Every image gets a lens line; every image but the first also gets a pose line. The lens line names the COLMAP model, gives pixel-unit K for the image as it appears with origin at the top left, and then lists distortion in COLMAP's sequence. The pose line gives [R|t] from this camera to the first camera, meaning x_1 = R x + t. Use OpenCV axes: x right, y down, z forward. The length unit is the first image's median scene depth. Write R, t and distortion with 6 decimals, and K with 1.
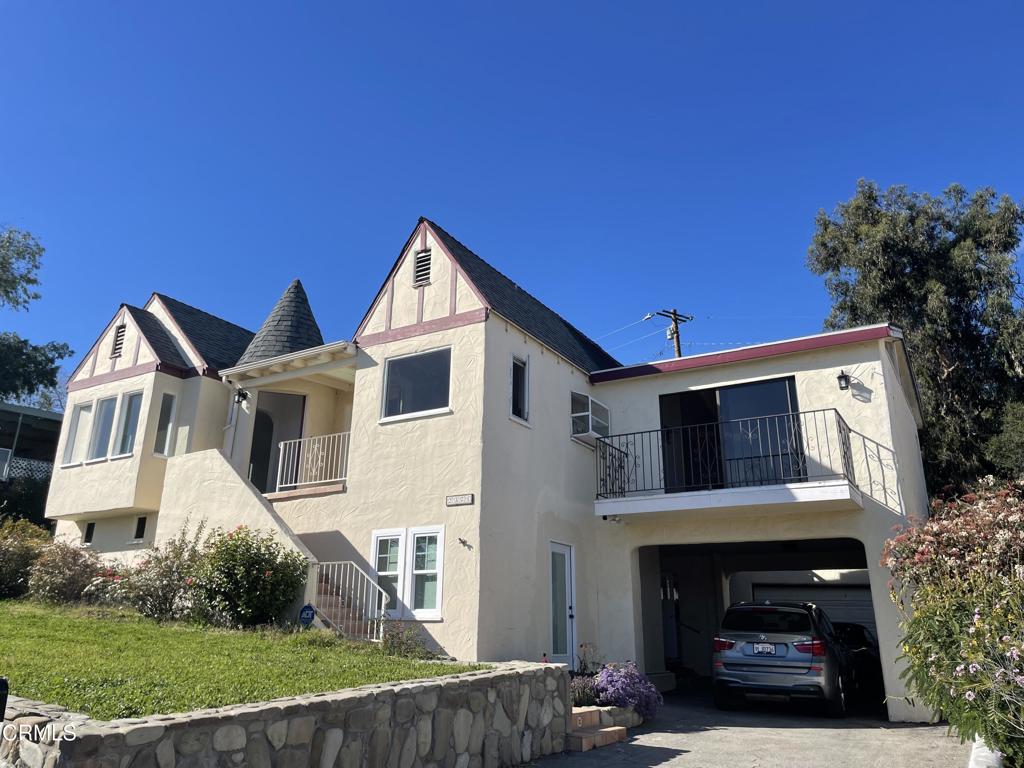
lens RADIAL K [[747.1, 0, 509.5], [0, 747.1, 381.4], [0, 0, 1]] dist [0.069821, 0.000111]
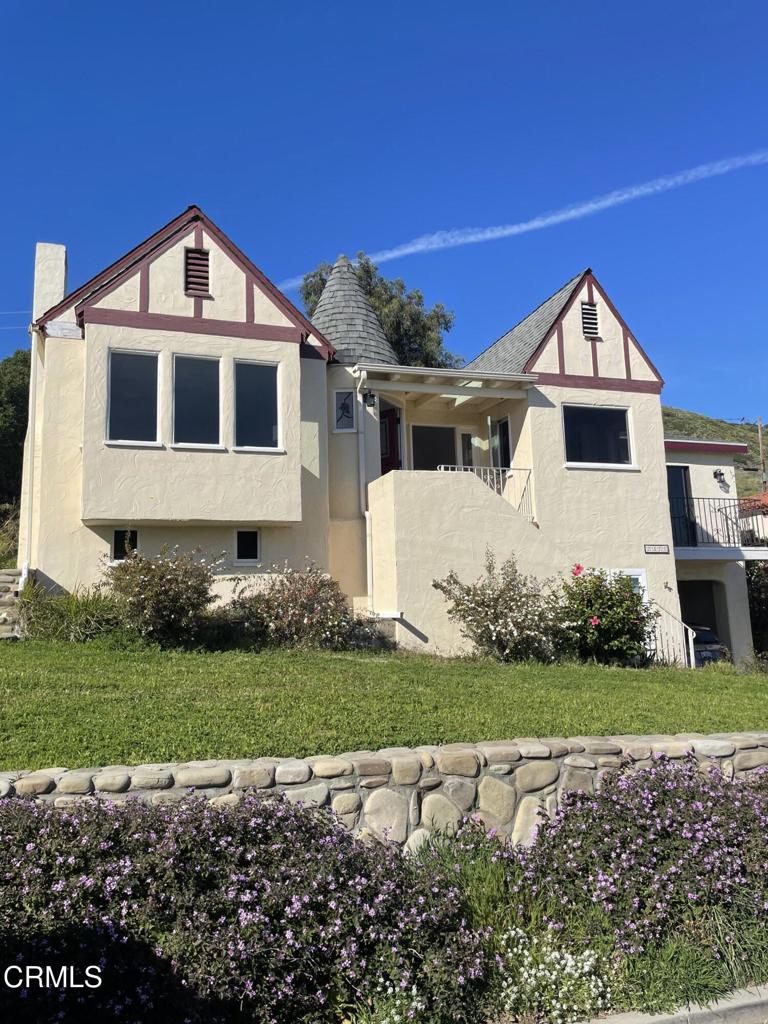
lens RADIAL K [[747.1, 0, 382.3], [0, 747.1, 509.0], [0, 0, 1]] dist [0.069821, 0.000111]
pose [[0.659536, 0.081304, 0.747263, -1.093055], [-0.202155, 0.976692, 0.072157, 0.087523], [-0.723979, -0.198653, 0.660600, 0.480480]]
